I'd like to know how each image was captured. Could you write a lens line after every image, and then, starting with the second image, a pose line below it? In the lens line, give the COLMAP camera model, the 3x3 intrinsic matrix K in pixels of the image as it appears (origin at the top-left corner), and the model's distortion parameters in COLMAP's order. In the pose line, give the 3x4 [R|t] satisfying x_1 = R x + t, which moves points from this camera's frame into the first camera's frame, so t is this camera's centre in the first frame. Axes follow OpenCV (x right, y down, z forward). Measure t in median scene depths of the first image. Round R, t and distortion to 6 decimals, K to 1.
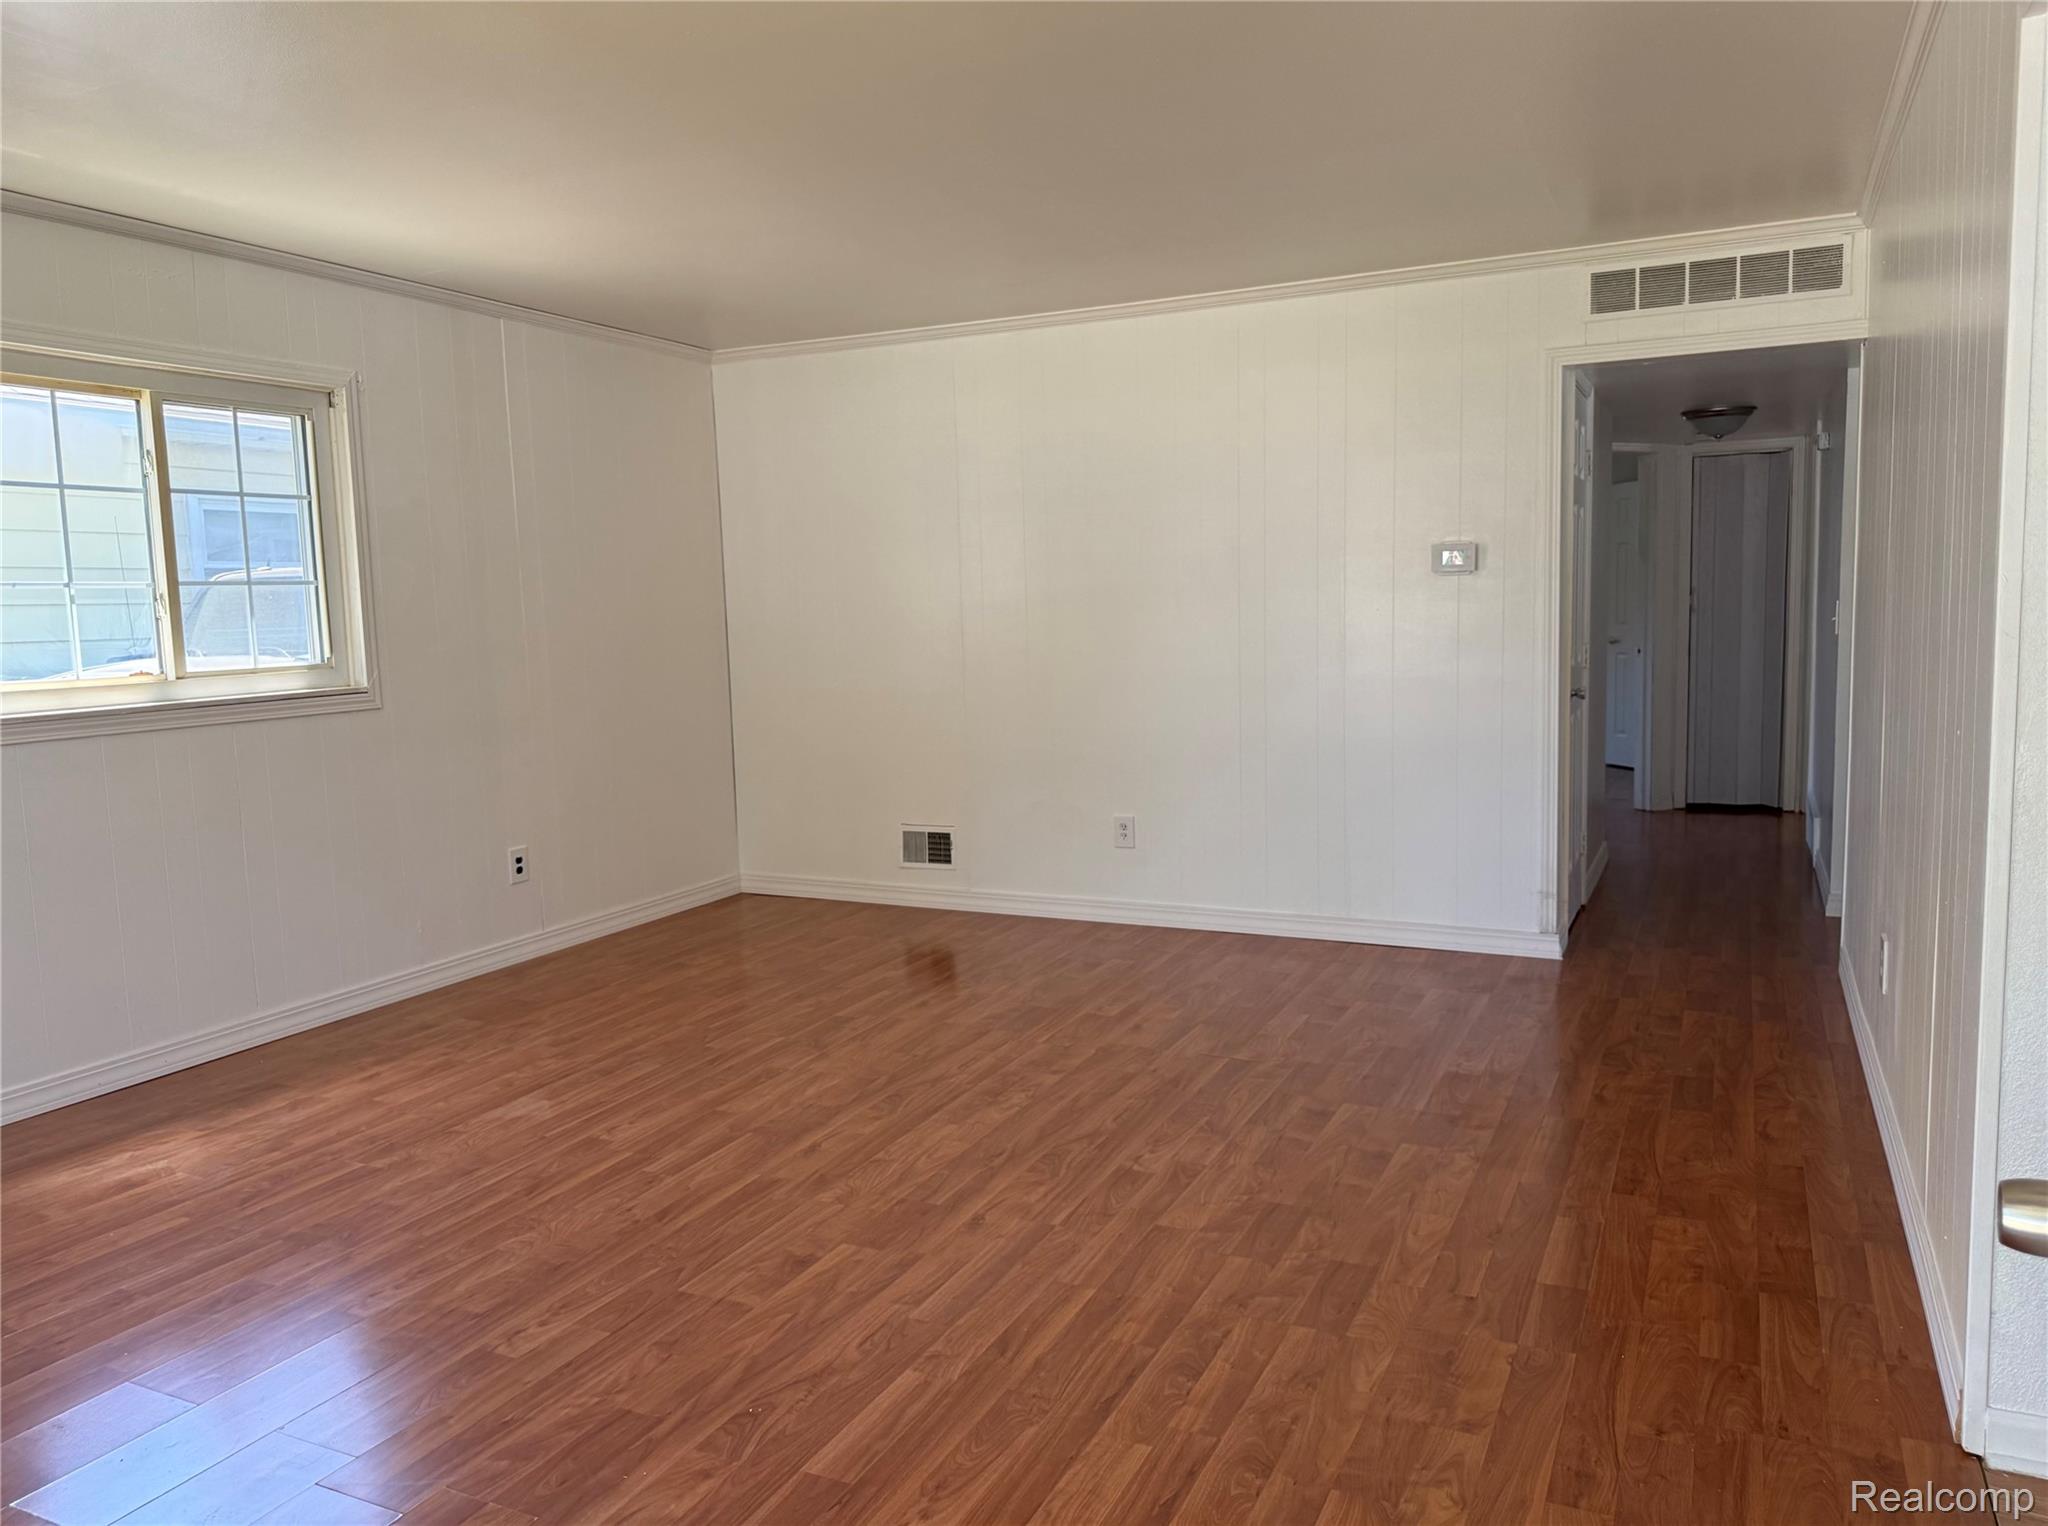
lens RADIAL K [[1467.6, 0, 1032.8], [0, 1467.6, 750.6], [0, 0, 1]] dist [0.083724, -0.112418]
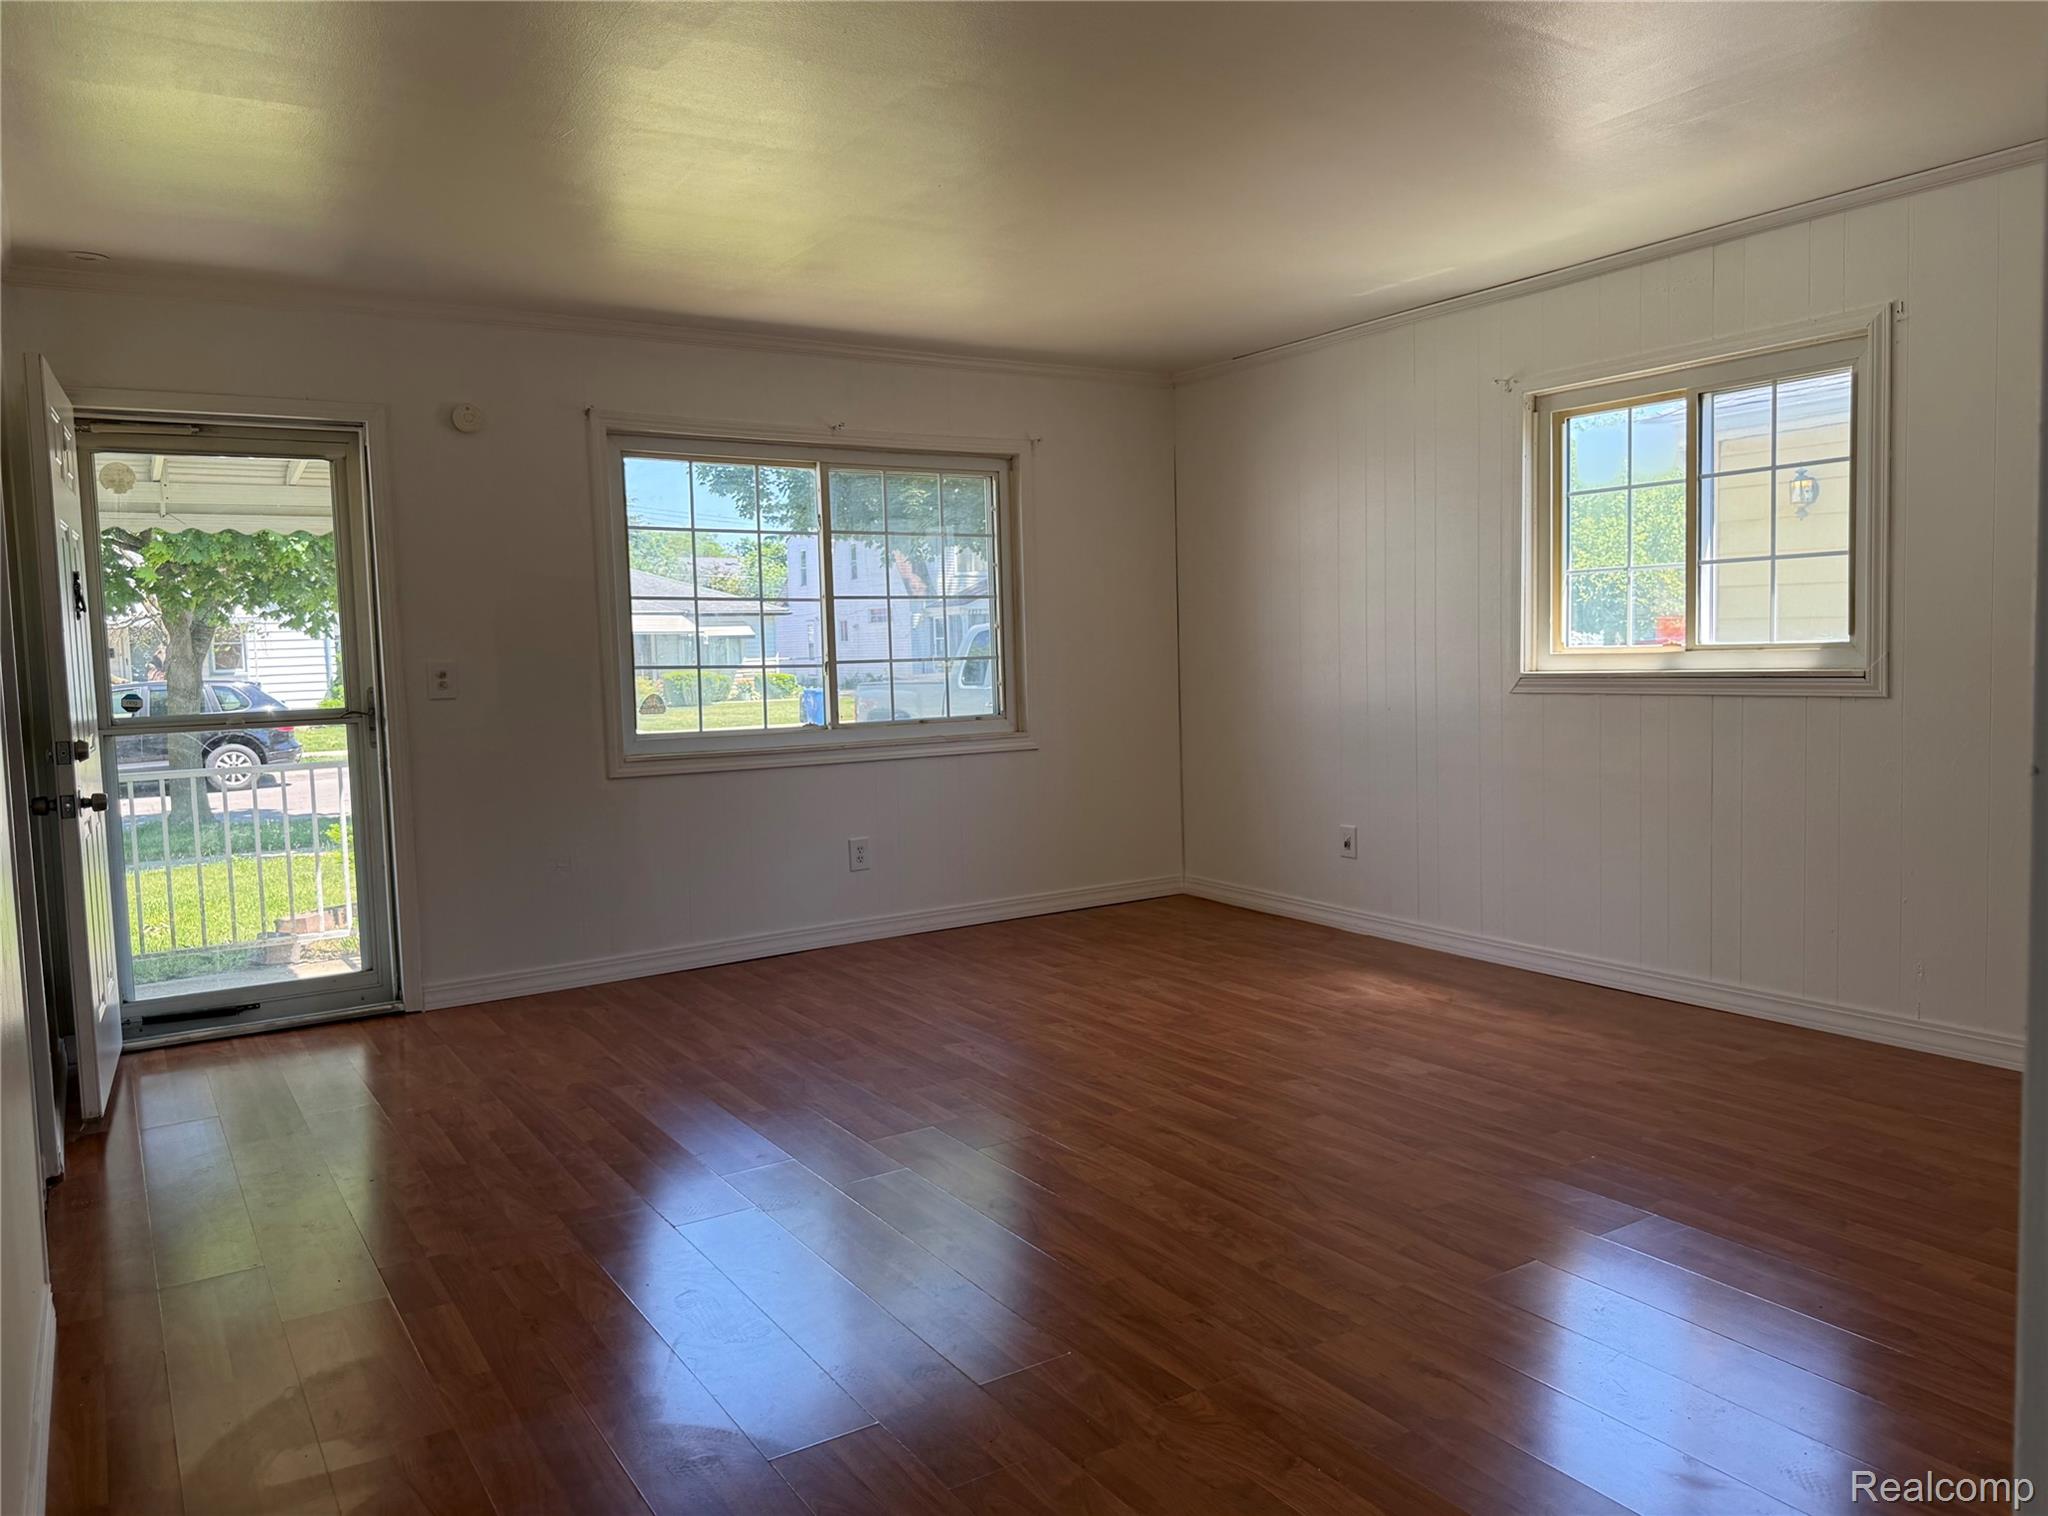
lens RADIAL K [[1458.3, 0, 1032.2], [0, 1458.3, 744.4], [0, 0, 1]] dist [0.112268, -0.178603]
pose [[-0.531163, 0.100354, -0.841306, 0.629237], [-0.042463, 0.988560, 0.144729, -0.122229], [0.846205, 0.112599, -0.520825, 1.215618]]
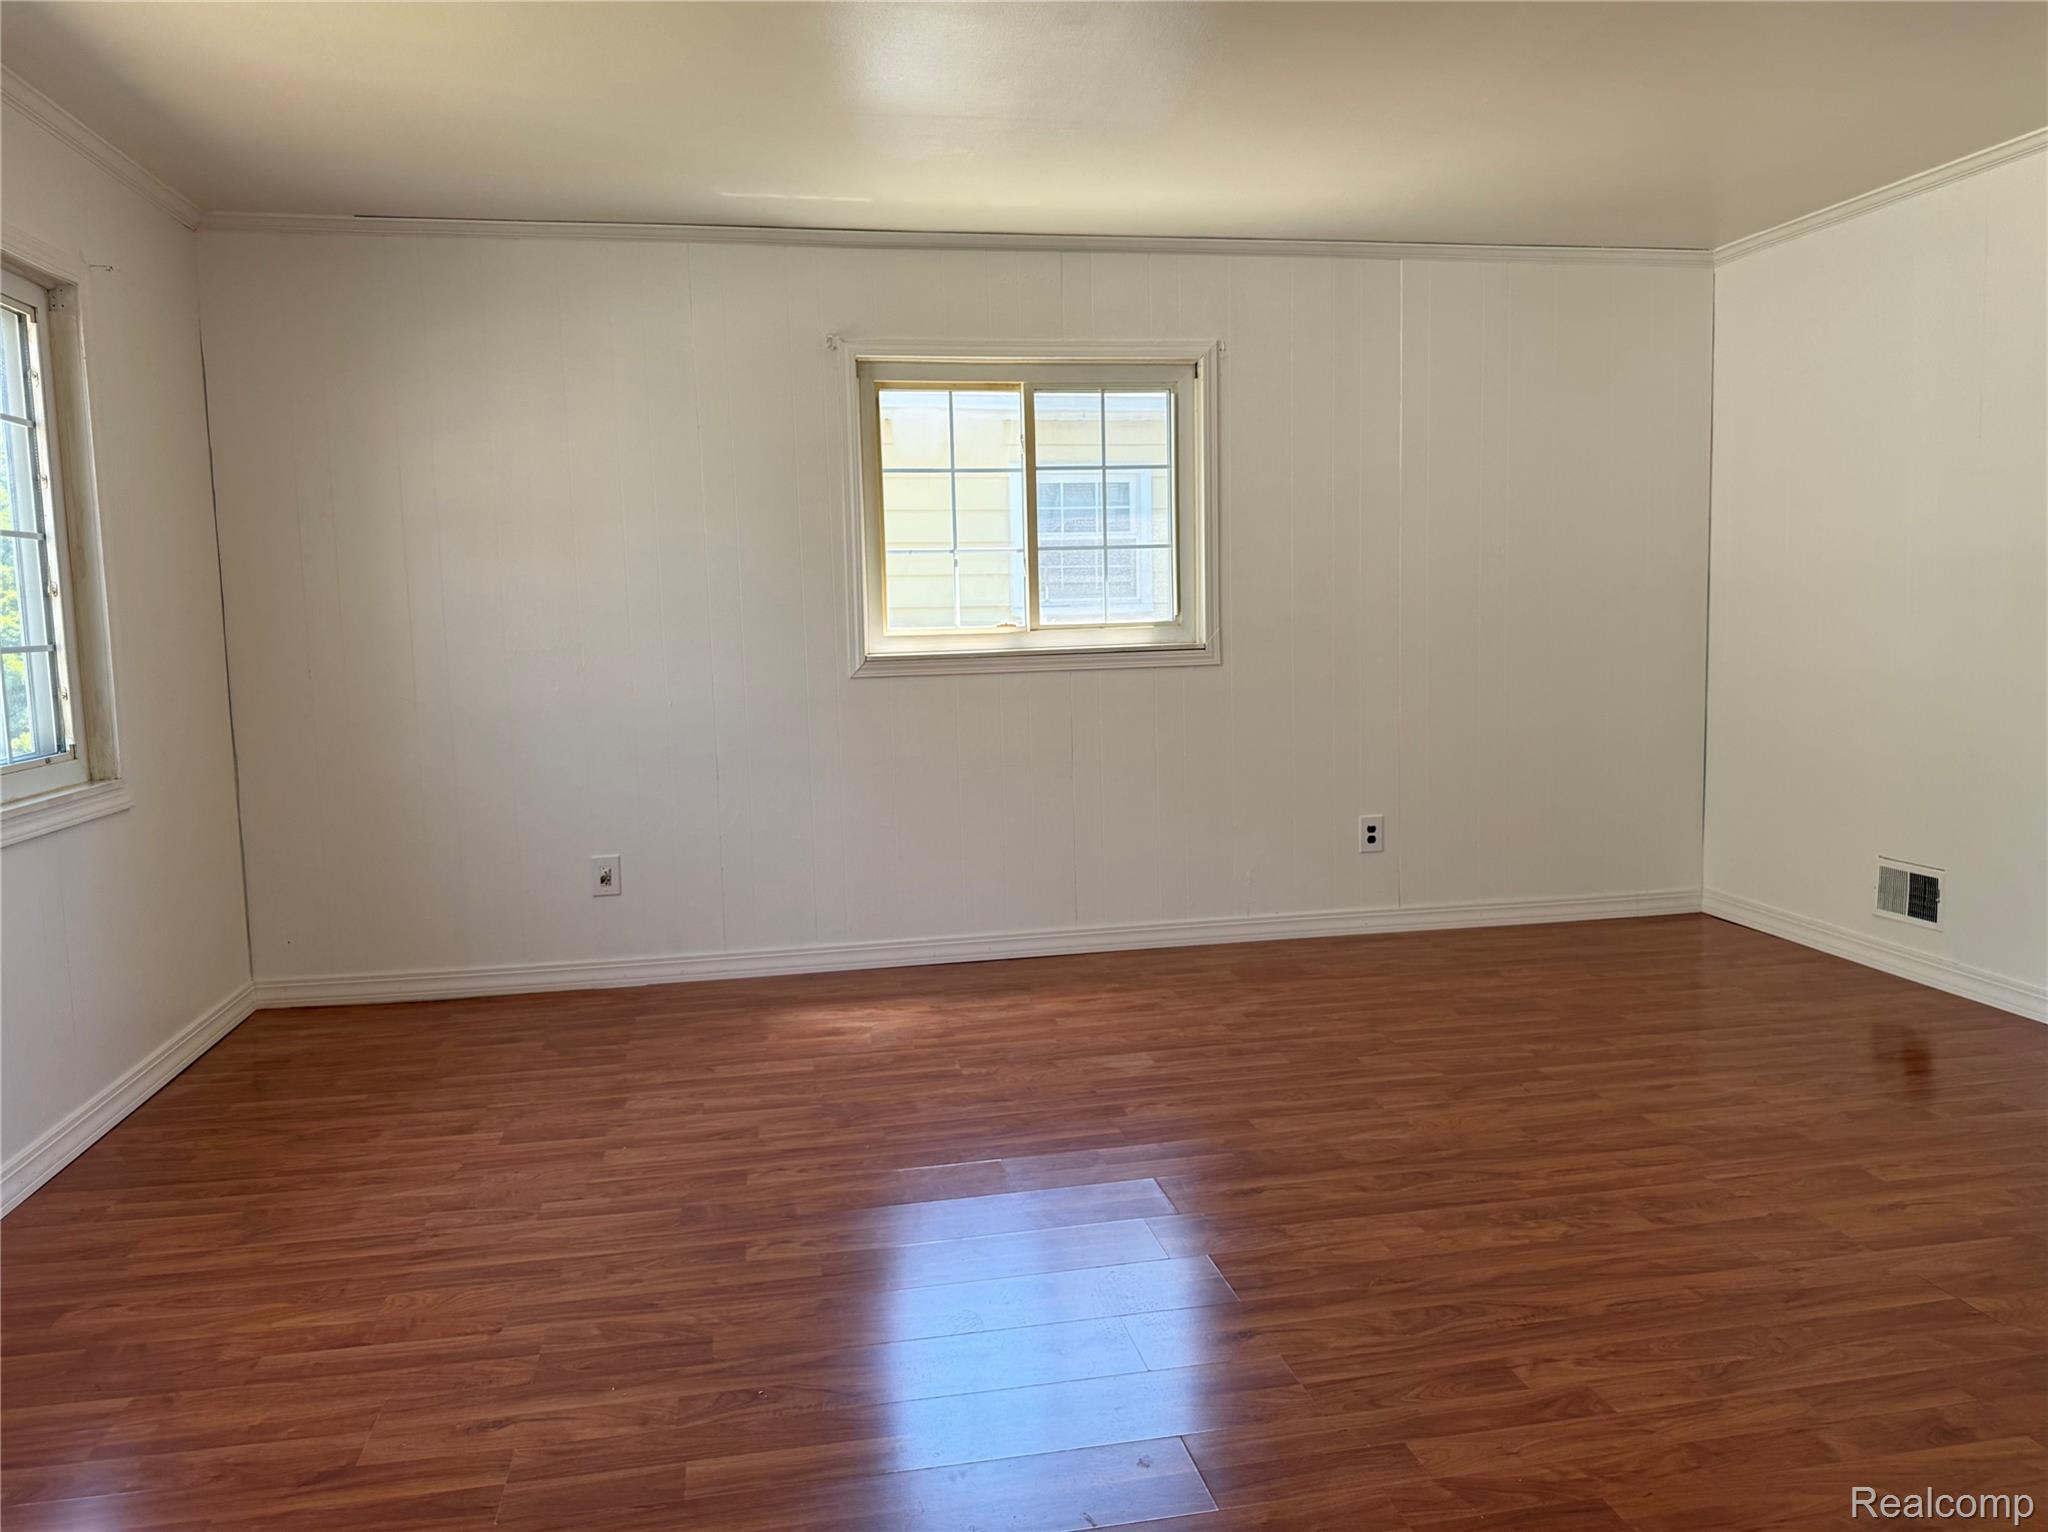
lens RADIAL K [[1478.2, 0, 1029.8], [0, 1478.2, 748.4], [0, 0, 1]] dist [0.148299, -0.252125]
pose [[0.594291, 0.092672, -0.798893, 0.382602], [-0.073715, 0.995434, 0.060635, -0.027059], [0.800864, 0.022855, 0.598409, 0.314159]]
